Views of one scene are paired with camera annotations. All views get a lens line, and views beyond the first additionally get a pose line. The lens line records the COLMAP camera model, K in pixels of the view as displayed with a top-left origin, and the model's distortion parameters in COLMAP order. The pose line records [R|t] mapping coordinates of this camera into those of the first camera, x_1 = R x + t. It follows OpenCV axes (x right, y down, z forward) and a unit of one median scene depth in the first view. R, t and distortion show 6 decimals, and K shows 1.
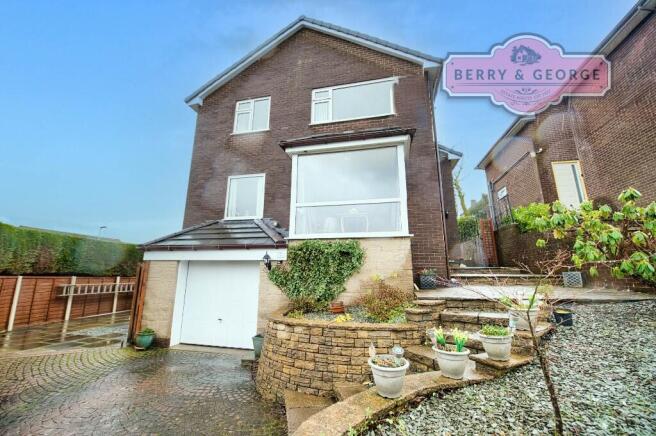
lens RADIAL K [[257.2, 0, 326.1], [0, 257.2, 219.4], [0, 0, 1]] dist [-0.018140, -0.000412]
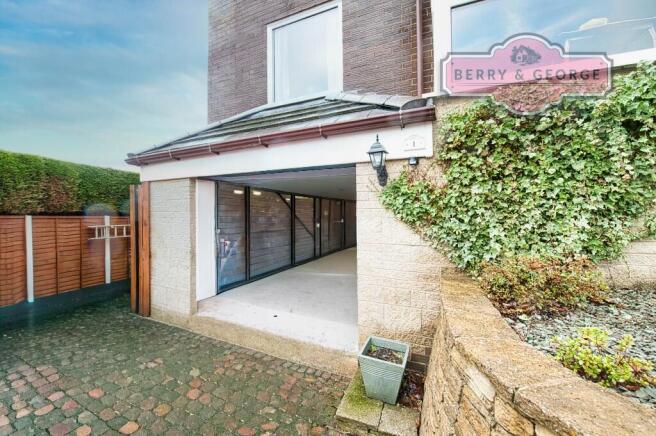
lens RADIAL K [[257.2, 0, 328.9], [0, 257.2, 216.3], [0, 0, 1]] dist [-0.018140, -0.000412]
pose [[0.980471, -0.012890, -0.196239, -0.200129], [0.056024, 0.974810, 0.215884, 0.136409], [0.188514, -0.222662, 0.956496, 0.526652]]
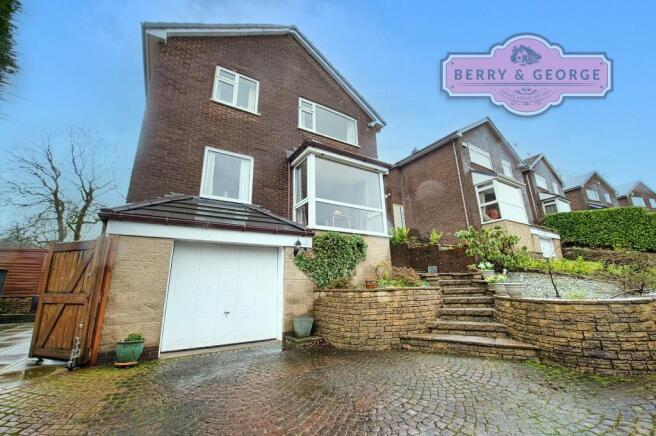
lens RADIAL K [[257.2, 0, 327.1], [0, 257.2, 217.0], [0, 0, 1]] dist [-0.018140, -0.000412]
pose [[0.717941, 0.158015, 0.677932, -0.756403], [-0.121739, 0.987387, -0.101222, 0.115745], [-0.685376, -0.009859, 0.728122, 0.142877]]
